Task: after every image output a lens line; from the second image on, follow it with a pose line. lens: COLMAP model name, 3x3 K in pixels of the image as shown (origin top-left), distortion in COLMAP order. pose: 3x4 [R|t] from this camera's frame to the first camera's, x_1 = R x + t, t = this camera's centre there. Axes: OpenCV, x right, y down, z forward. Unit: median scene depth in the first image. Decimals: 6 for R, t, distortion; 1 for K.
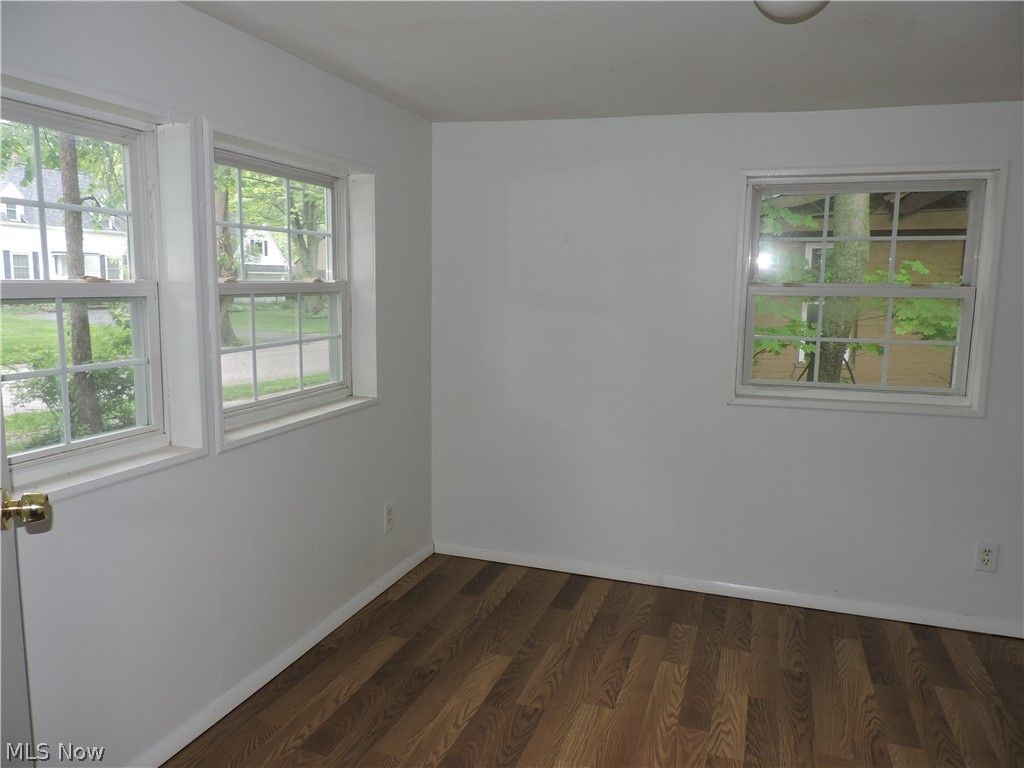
lens RADIAL K [[729.5, 0, 508.0], [0, 729.5, 380.3], [0, 0, 1]] dist [-0.020108, 0.004677]
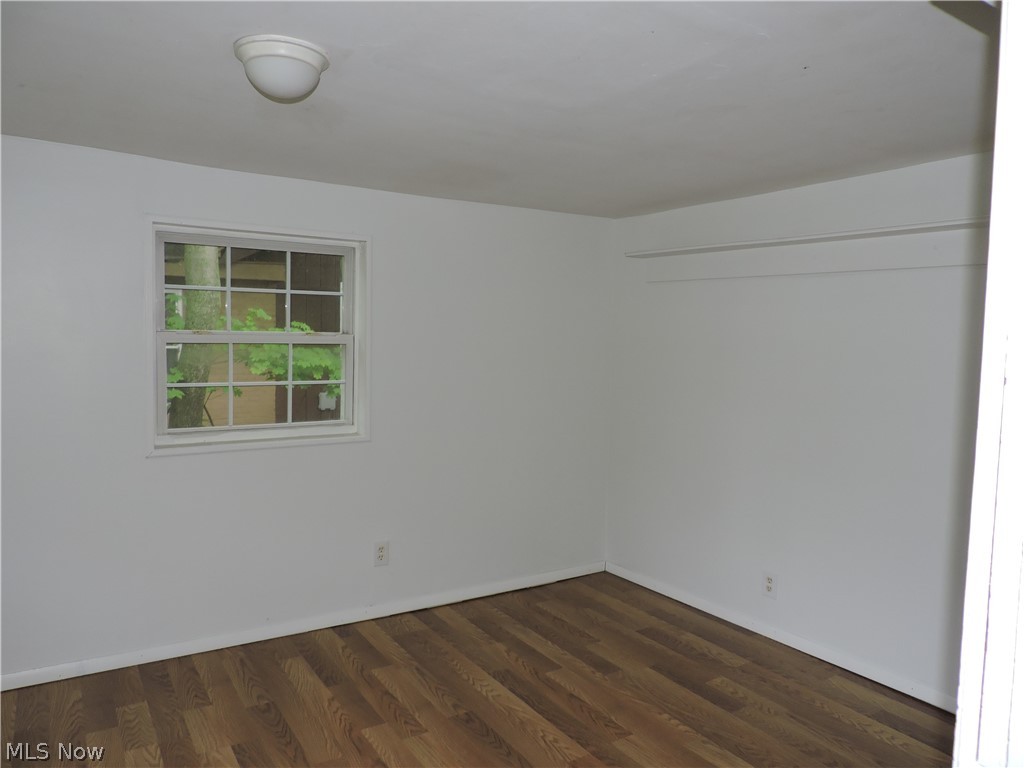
lens RADIAL K [[729.5, 0, 506.2], [0, 729.5, 387.5], [0, 0, 1]] dist [-0.020108, 0.004677]
pose [[0.617329, -0.054752, 0.784798, -0.163359], [0.092823, 0.995676, -0.003551, -0.012406], [-0.781210, 0.075040, 0.619742, 0.047488]]
